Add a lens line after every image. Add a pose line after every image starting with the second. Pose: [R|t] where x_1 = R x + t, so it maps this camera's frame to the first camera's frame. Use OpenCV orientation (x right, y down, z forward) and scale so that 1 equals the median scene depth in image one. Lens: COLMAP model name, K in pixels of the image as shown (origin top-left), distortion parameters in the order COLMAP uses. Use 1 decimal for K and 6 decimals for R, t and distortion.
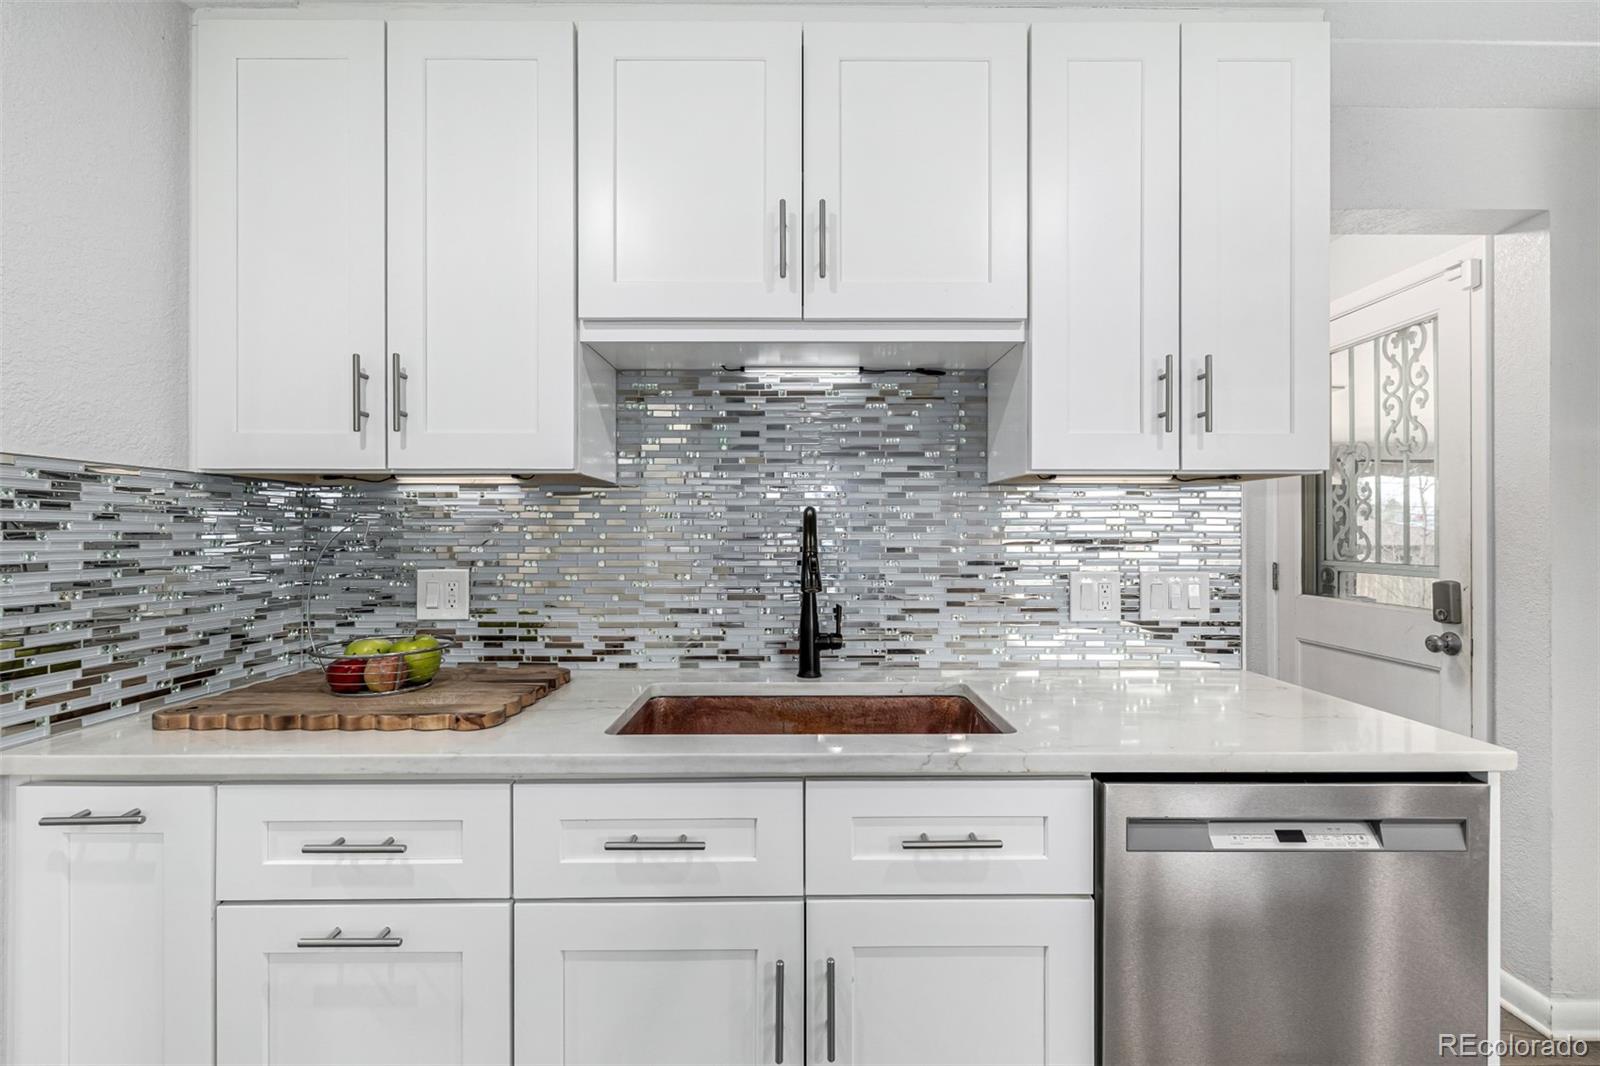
lens RADIAL K [[715.4, 0, 787.2], [0, 715.4, 535.5], [0, 0, 1]] dist [0.000850, 0.000495]
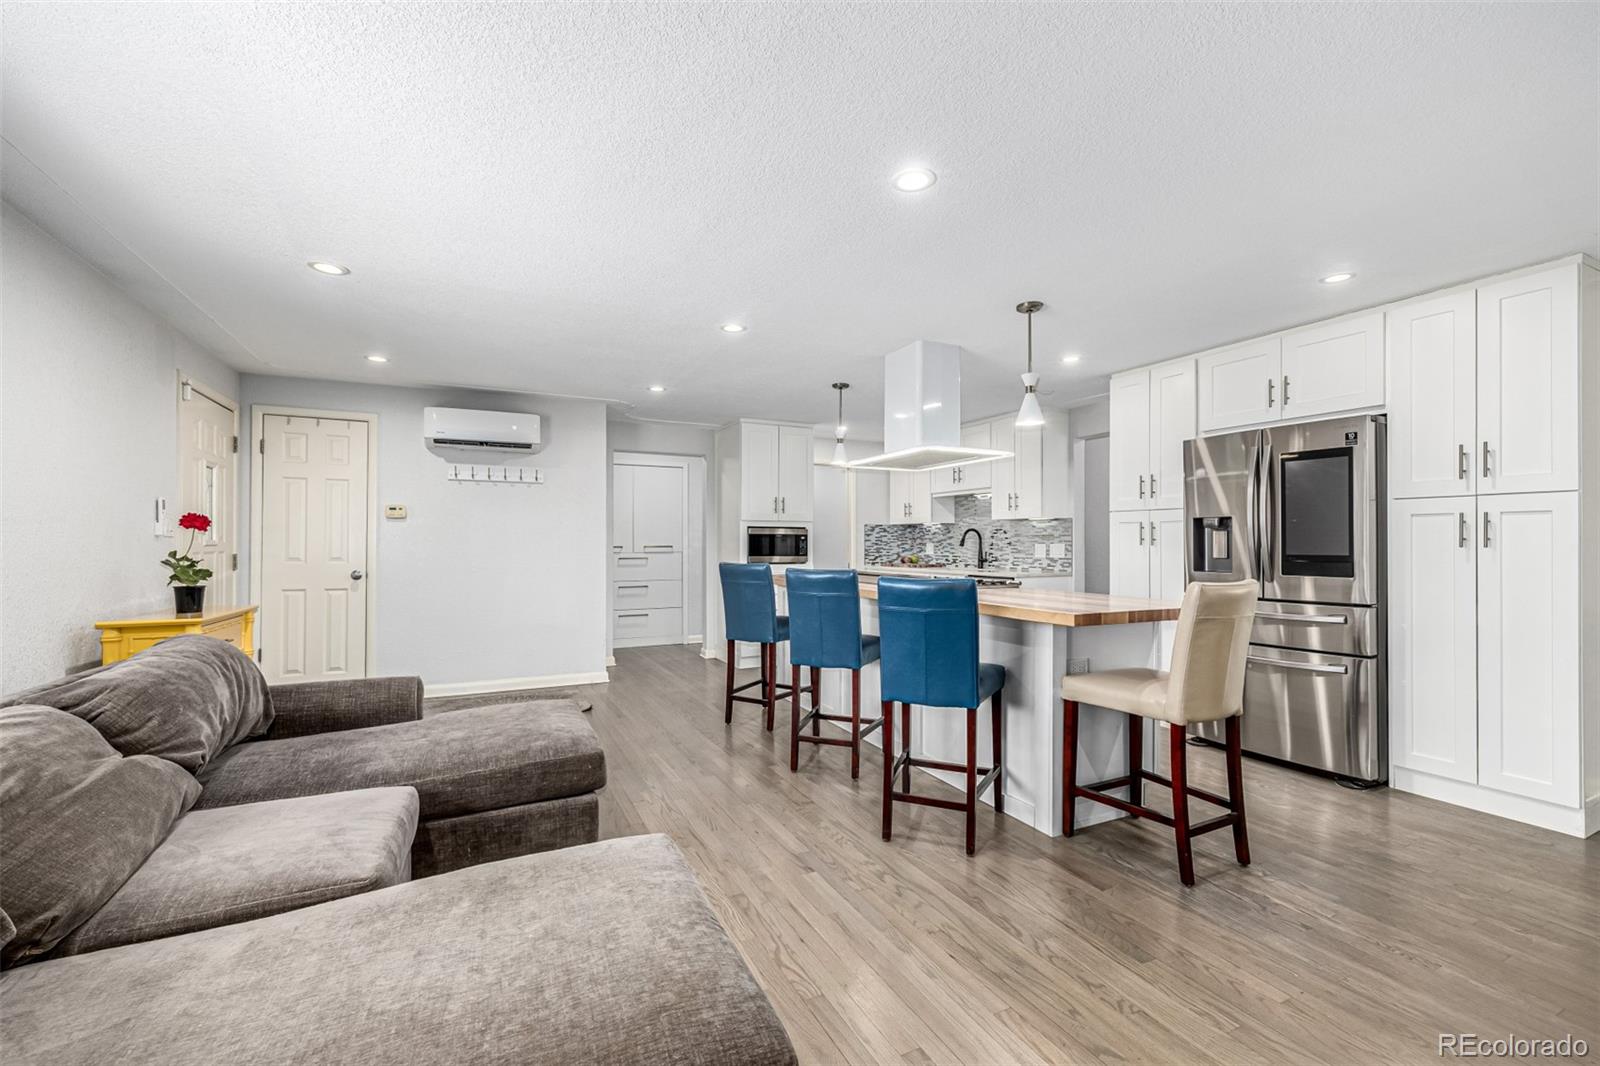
lens RADIAL K [[684.2, 0, 790.0], [0, 684.2, 537.7], [0, 0, 1]] dist [0.000219, 0.000130]
pose [[0.414660, -0.008245, -0.909939, 3.187243], [-0.002015, 0.999948, -0.009979, 0.058463], [0.909974, 0.005971, 0.414622, -1.661938]]
